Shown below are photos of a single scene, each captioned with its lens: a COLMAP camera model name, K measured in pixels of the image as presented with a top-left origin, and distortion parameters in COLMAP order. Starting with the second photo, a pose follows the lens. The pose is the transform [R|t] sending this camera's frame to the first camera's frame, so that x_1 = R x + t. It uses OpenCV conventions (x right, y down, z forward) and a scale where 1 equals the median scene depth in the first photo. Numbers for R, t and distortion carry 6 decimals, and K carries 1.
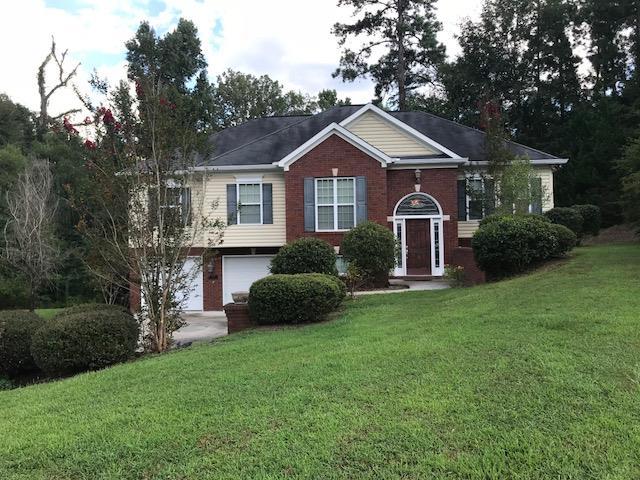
lens RADIAL K [[533.0, 0, 320.3], [0, 533.0, 241.0], [0, 0, 1]] dist [-0.001867, 0.020925]
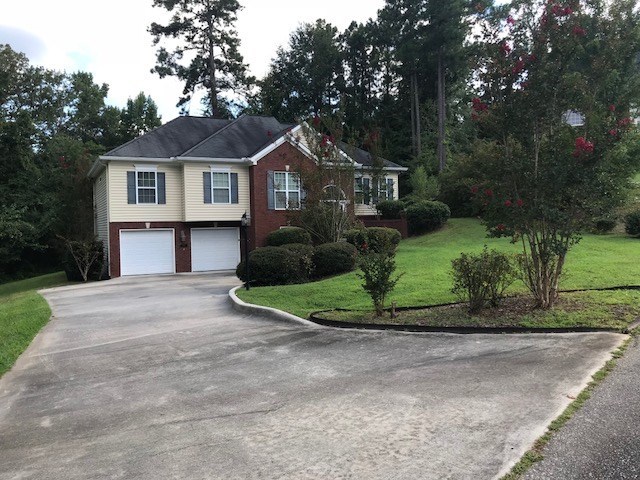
lens RADIAL K [[533.0, 0, 319.7], [0, 533.0, 239.2], [0, 0, 1]] dist [-0.001867, 0.020925]
pose [[0.850516, -0.011884, 0.525815, -0.257977], [0.005204, 0.999886, 0.014181, 0.016364], [-0.525924, -0.009325, 0.850481, -0.102262]]
